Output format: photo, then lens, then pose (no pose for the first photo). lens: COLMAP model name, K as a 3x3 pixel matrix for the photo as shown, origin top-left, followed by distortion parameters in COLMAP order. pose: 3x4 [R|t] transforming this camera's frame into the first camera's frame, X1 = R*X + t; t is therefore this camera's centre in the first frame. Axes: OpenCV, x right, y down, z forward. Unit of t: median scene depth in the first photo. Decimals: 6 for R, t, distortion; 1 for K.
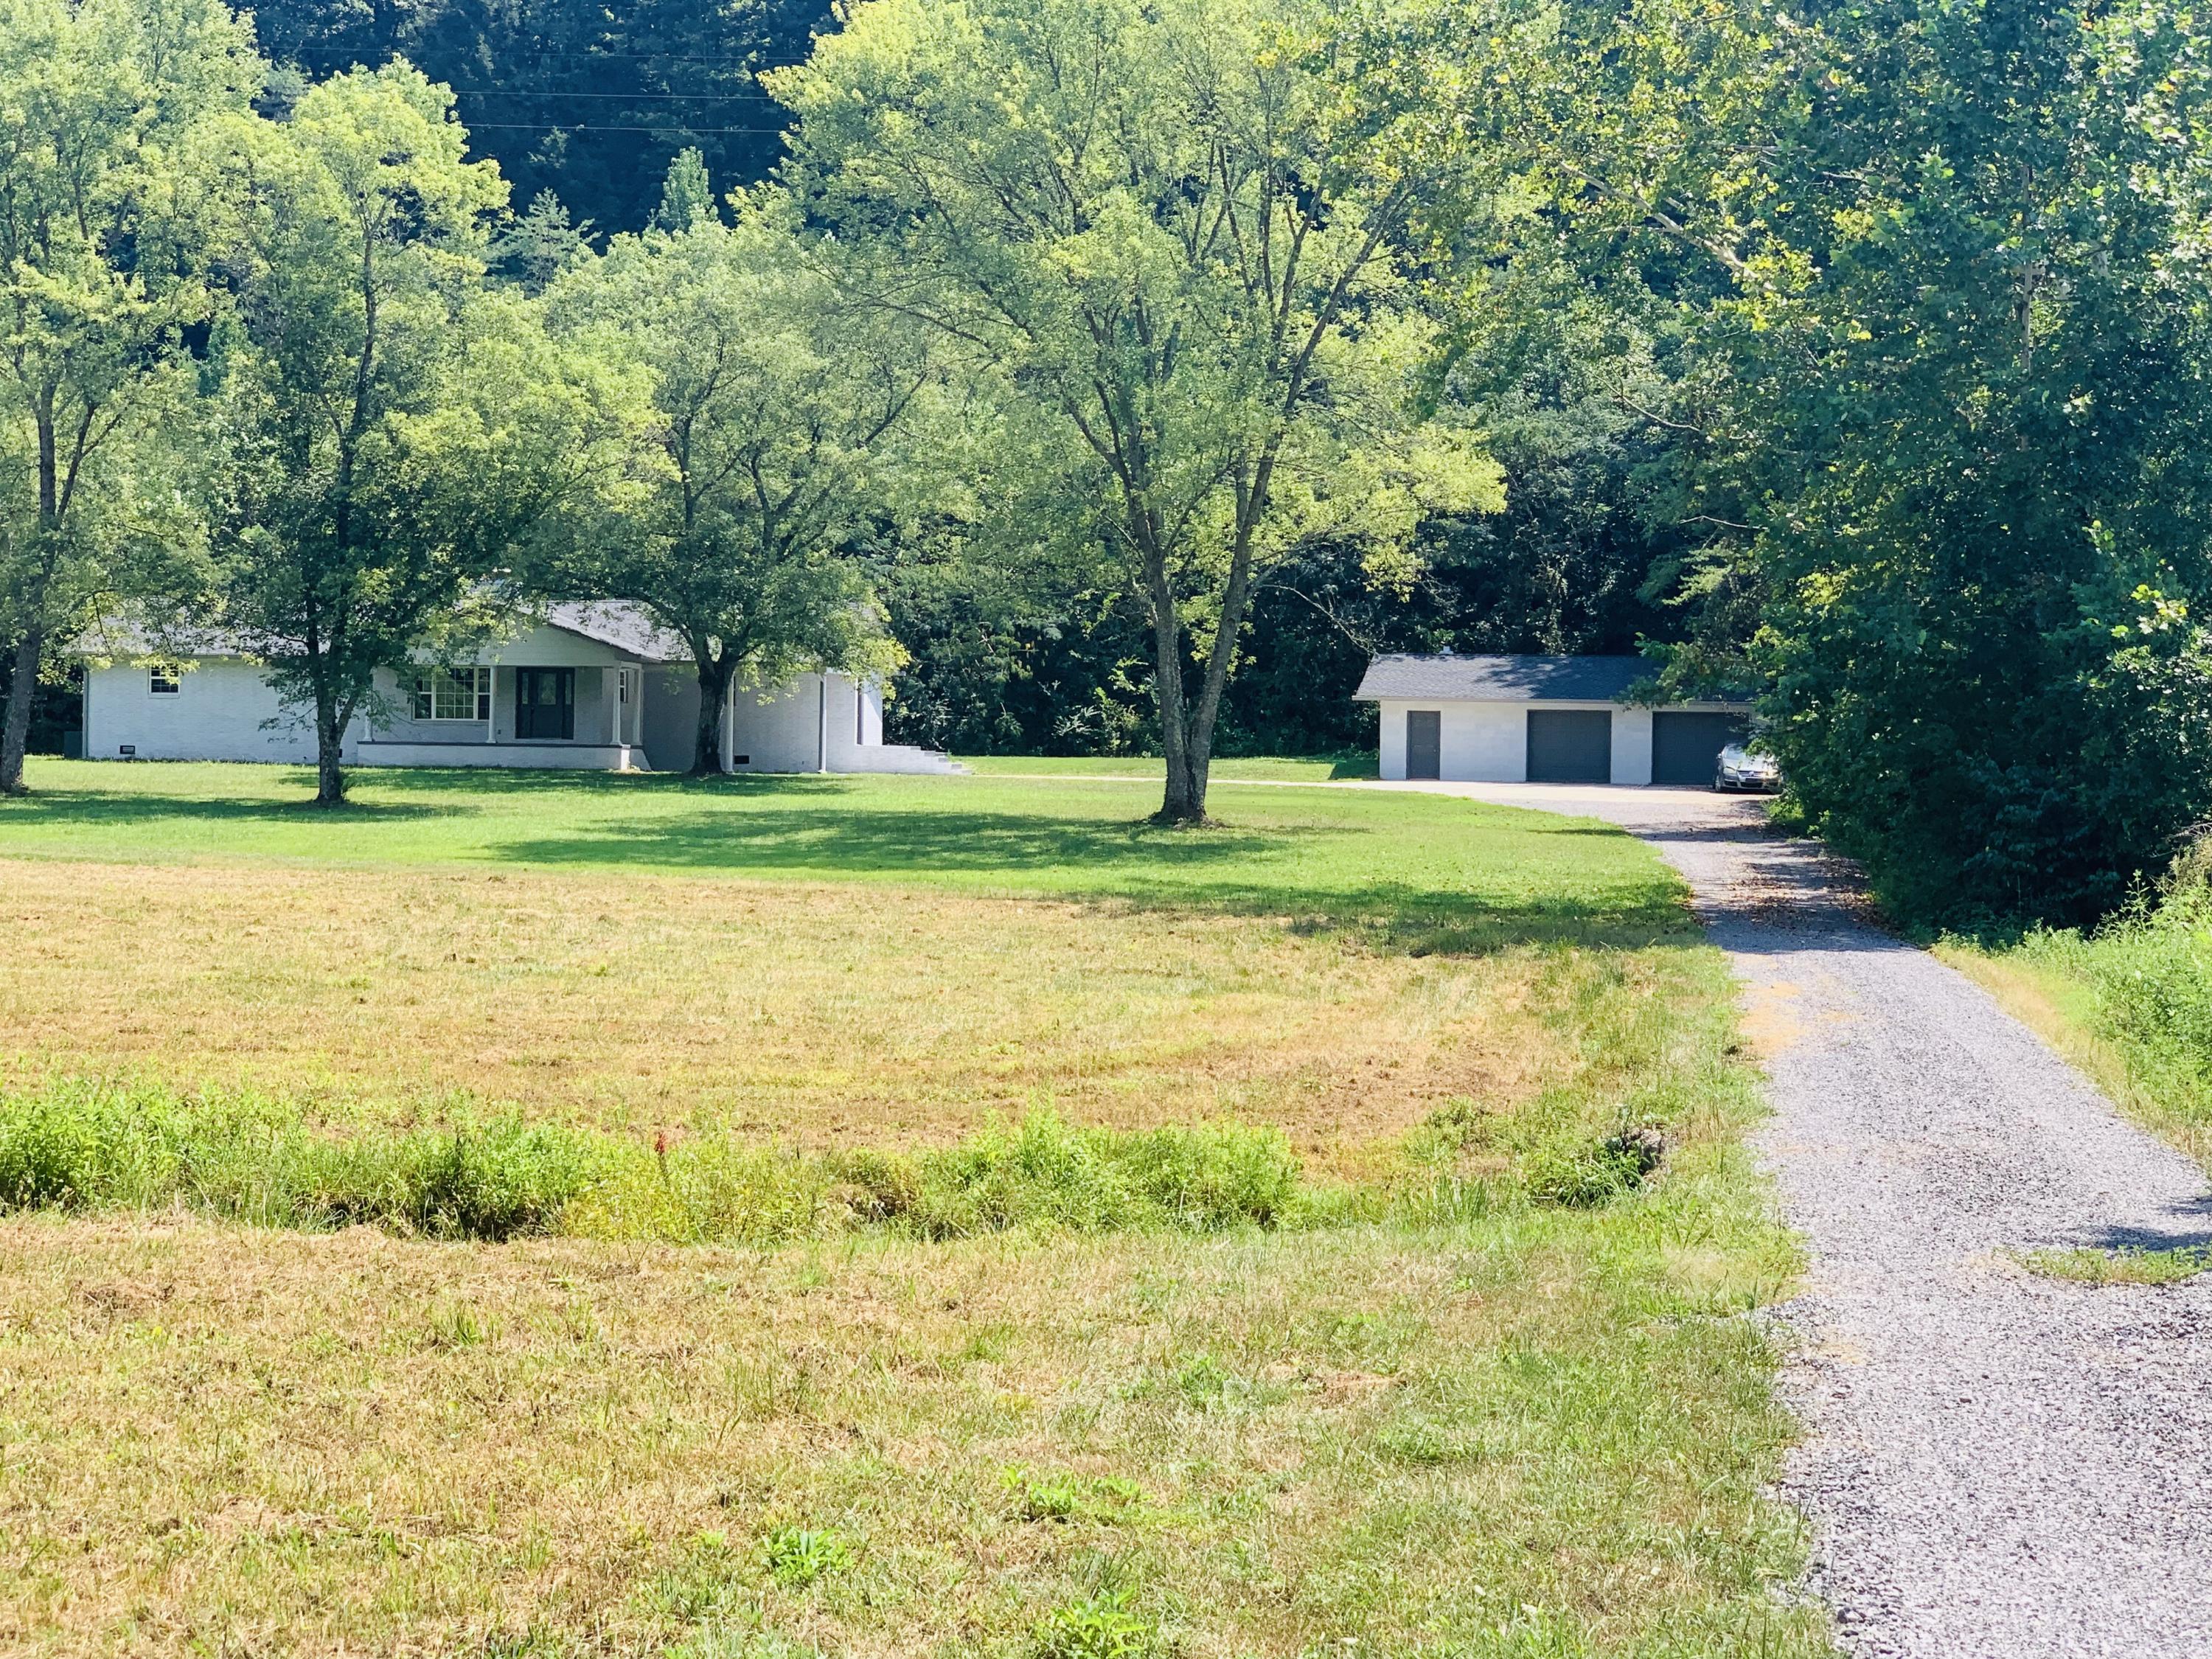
lens RADIAL K [[3627.4, 0, 1106.0], [0, 3627.4, 829.5], [0, 0, 1]] dist [0.014725, 0.292605]
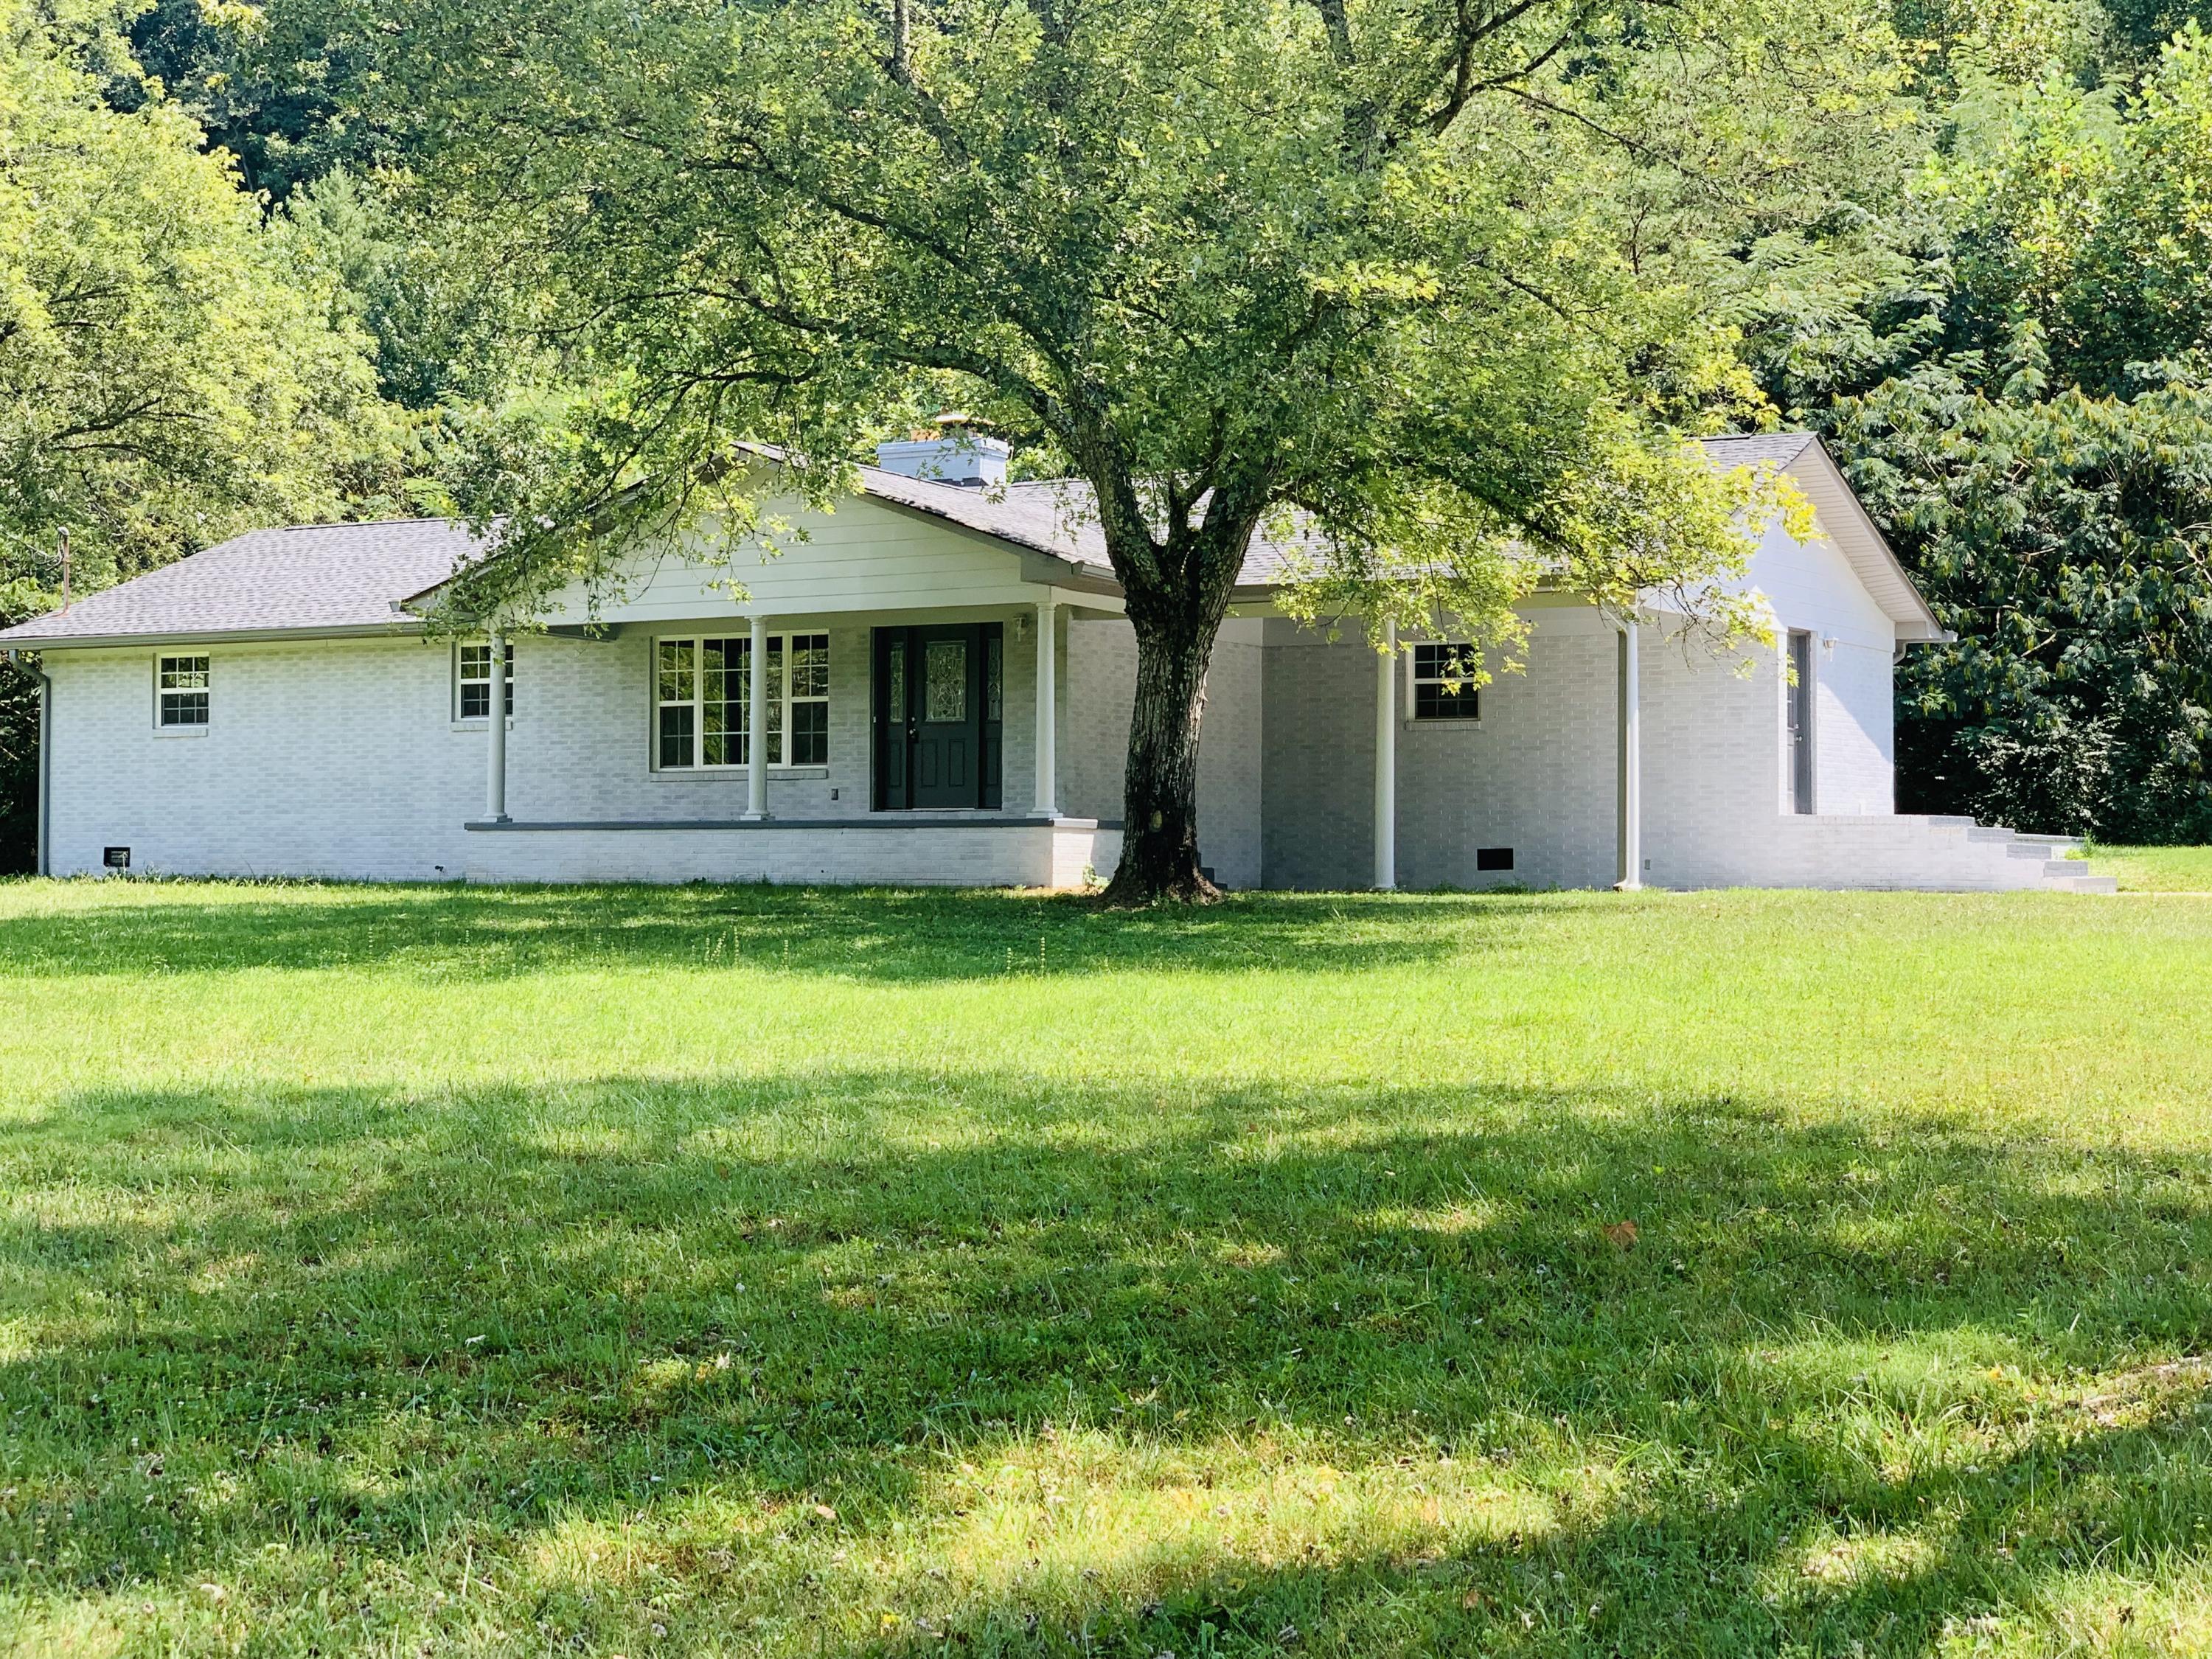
lens RADIAL K [[3603.0, 0, 1106.0], [0, 3603.0, 829.5], [0, 0, 1]] dist [-0.035785, 1.297088]
pose [[0.919577, -0.019168, -0.392443, 0.019041], [0.004334, 0.999243, -0.038650, -0.011432], [0.392887, 0.033840, 0.918964, 0.954519]]
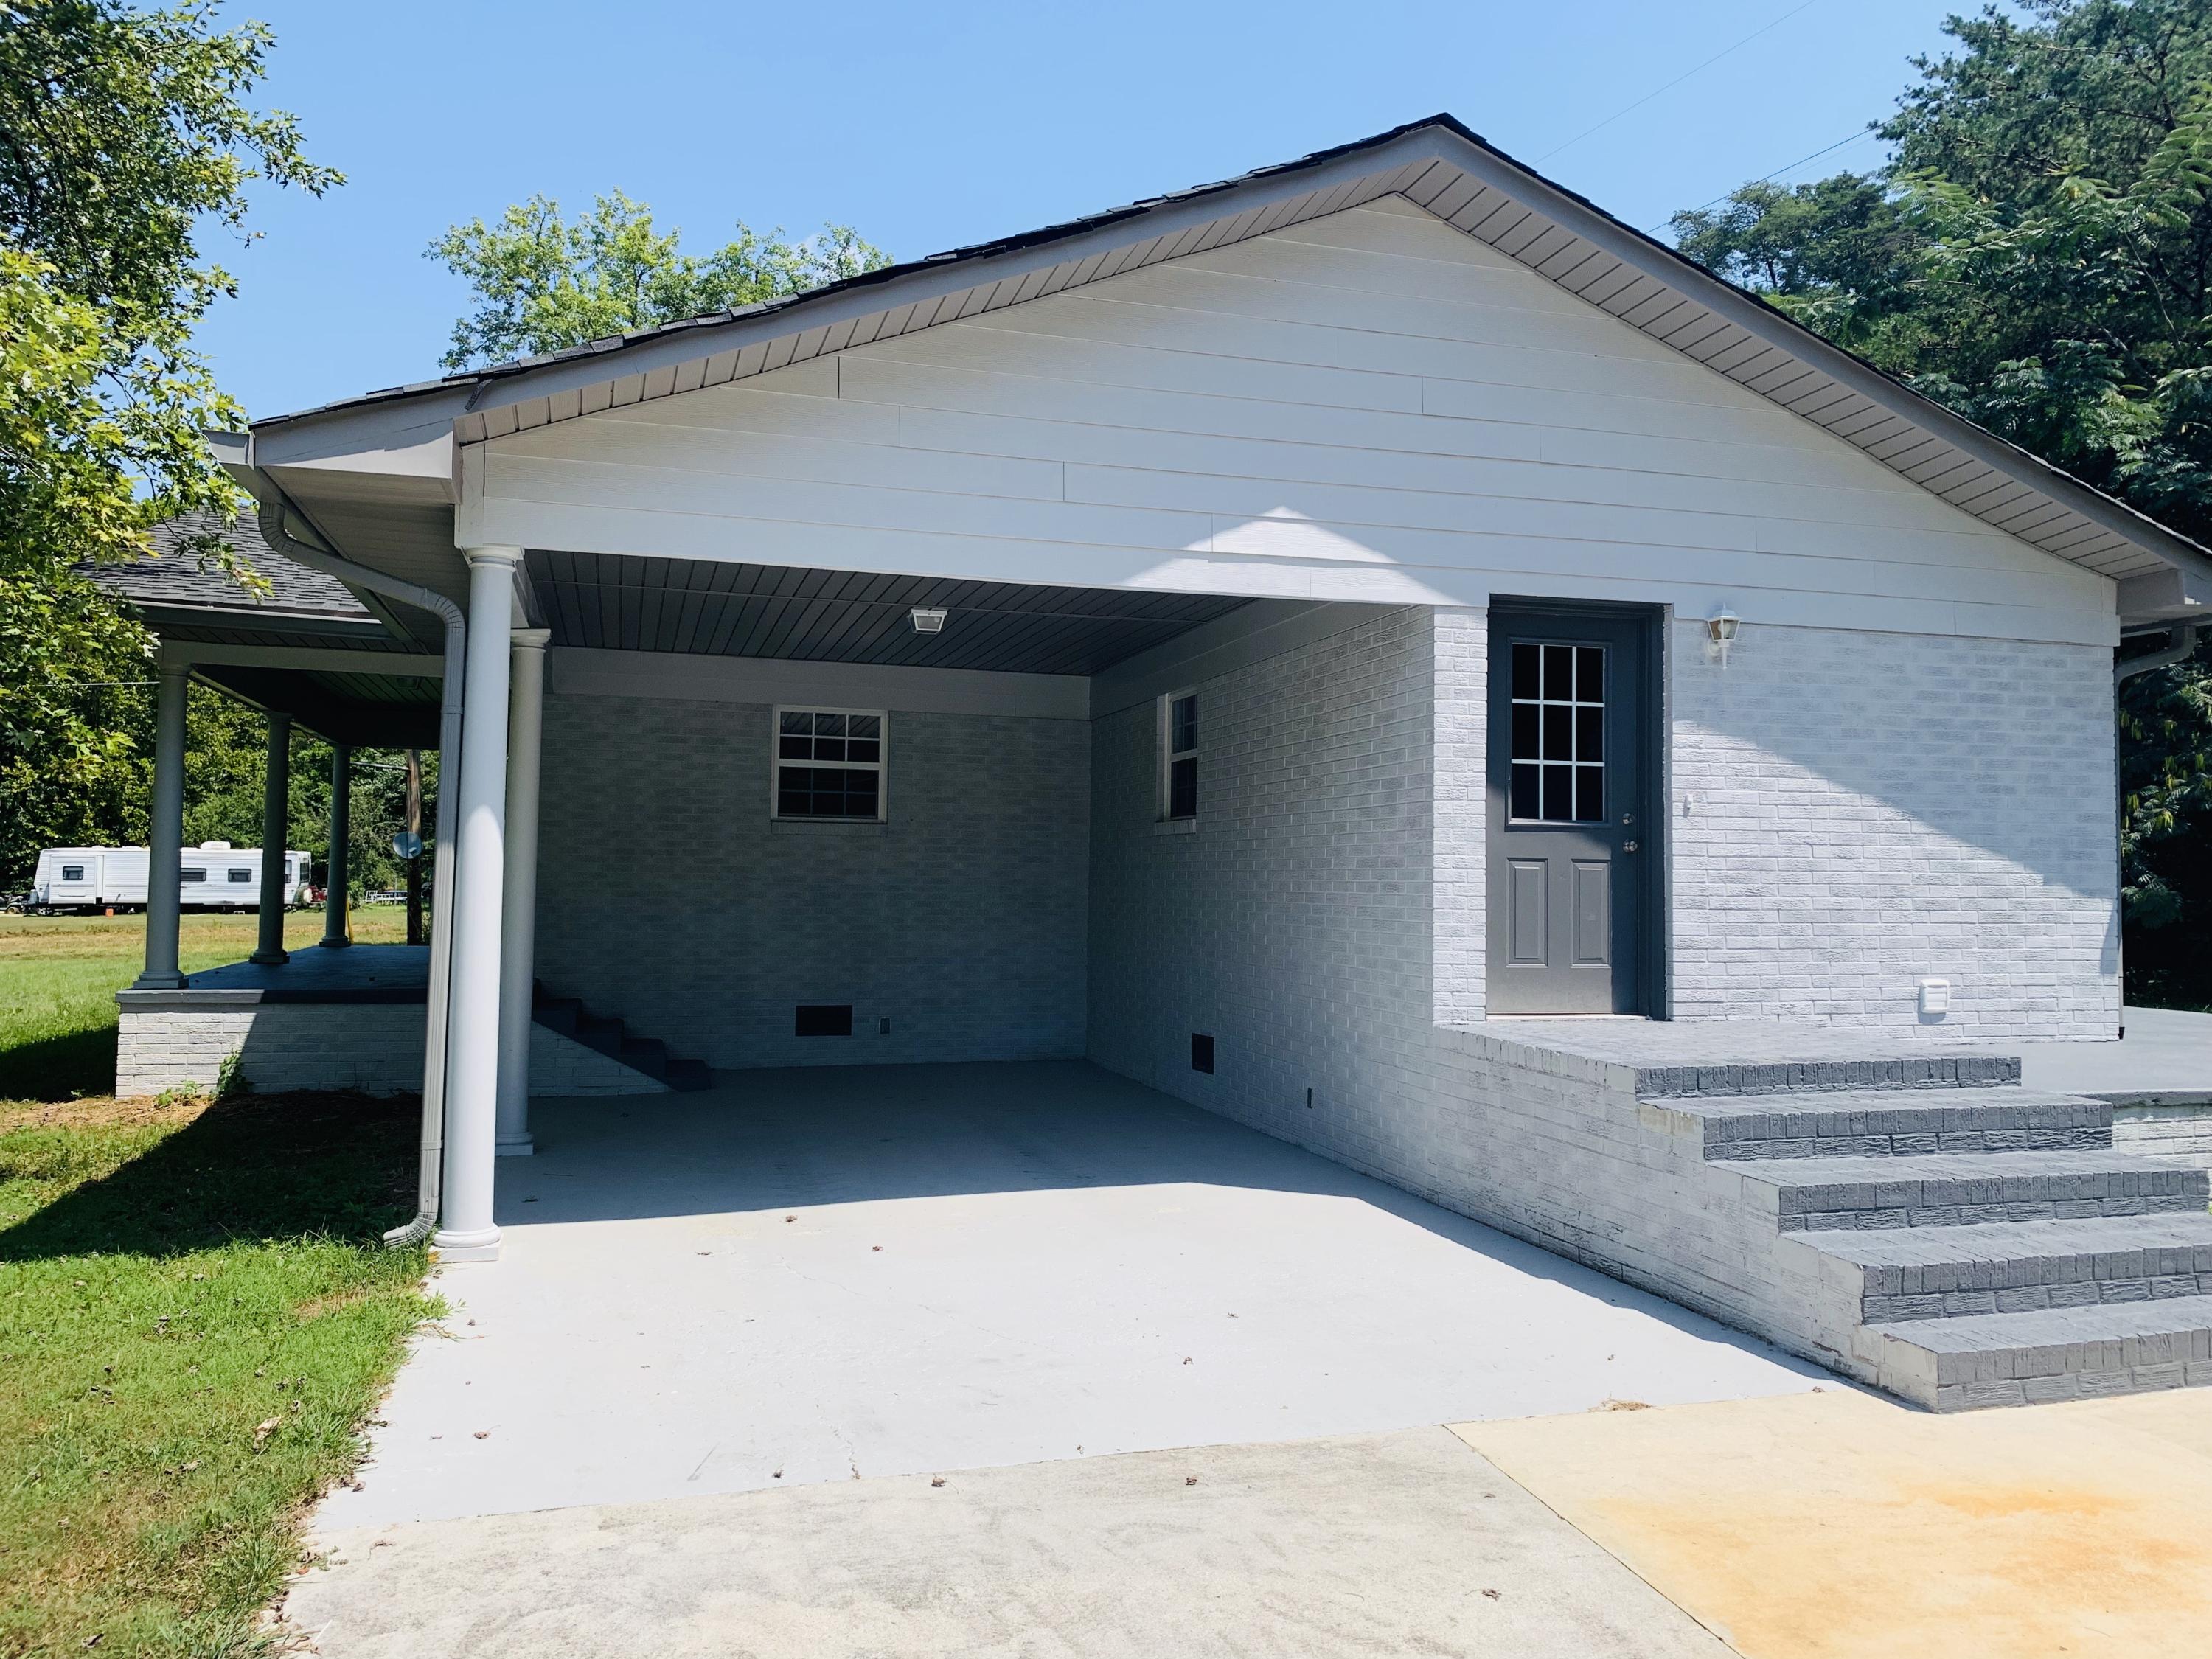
lens RADIAL K [[1675.4, 0, 1106.0], [0, 1675.4, 829.5], [0, 0, 1]] dist [0.062801, -0.079796]
pose [[0.381204, -0.039273, -0.923656, -0.007316], [-0.021787, 0.998438, -0.051444, -0.041926], [0.924234, 0.039734, 0.379753, 1.447882]]
